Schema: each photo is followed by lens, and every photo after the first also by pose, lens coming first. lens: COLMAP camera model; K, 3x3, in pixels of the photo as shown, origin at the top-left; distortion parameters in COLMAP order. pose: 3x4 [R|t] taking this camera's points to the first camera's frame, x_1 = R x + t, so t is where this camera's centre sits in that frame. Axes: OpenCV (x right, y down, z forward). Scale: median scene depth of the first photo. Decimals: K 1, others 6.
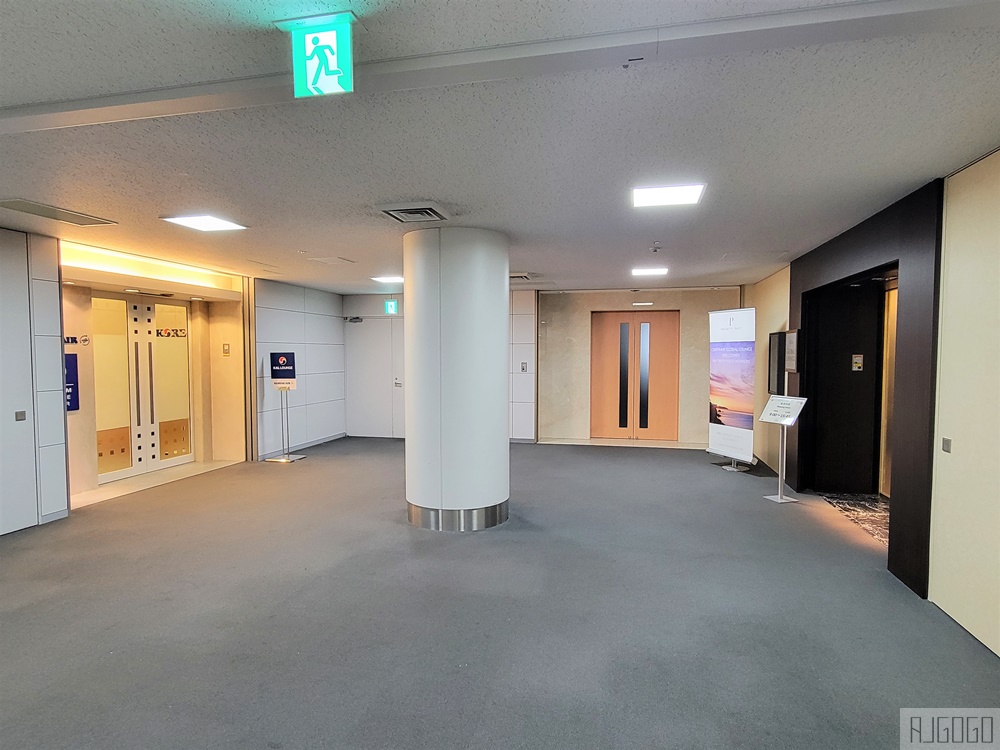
lens RADIAL K [[553.6, 0, 500.0], [0, 553.6, 375.0], [0, 0, 1]] dist [0.000428, 0.000094]
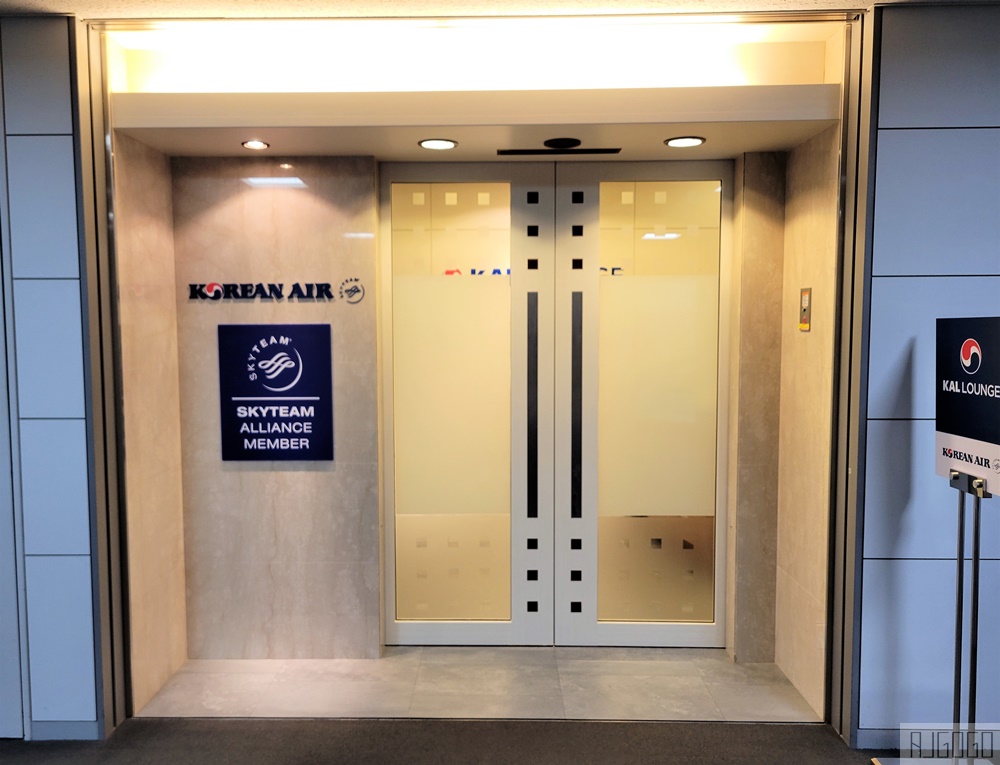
lens RADIAL K [[778.6, 0, 500.0], [0, 778.6, 382.5], [0, 0, 1]] dist [0.003114, 0.001757]
pose [[0.197666, 0.071688, -0.977645, -0.145283], [-0.036594, 0.997167, 0.065721, -0.031715], [0.979586, 0.022785, 0.199729, 0.846766]]
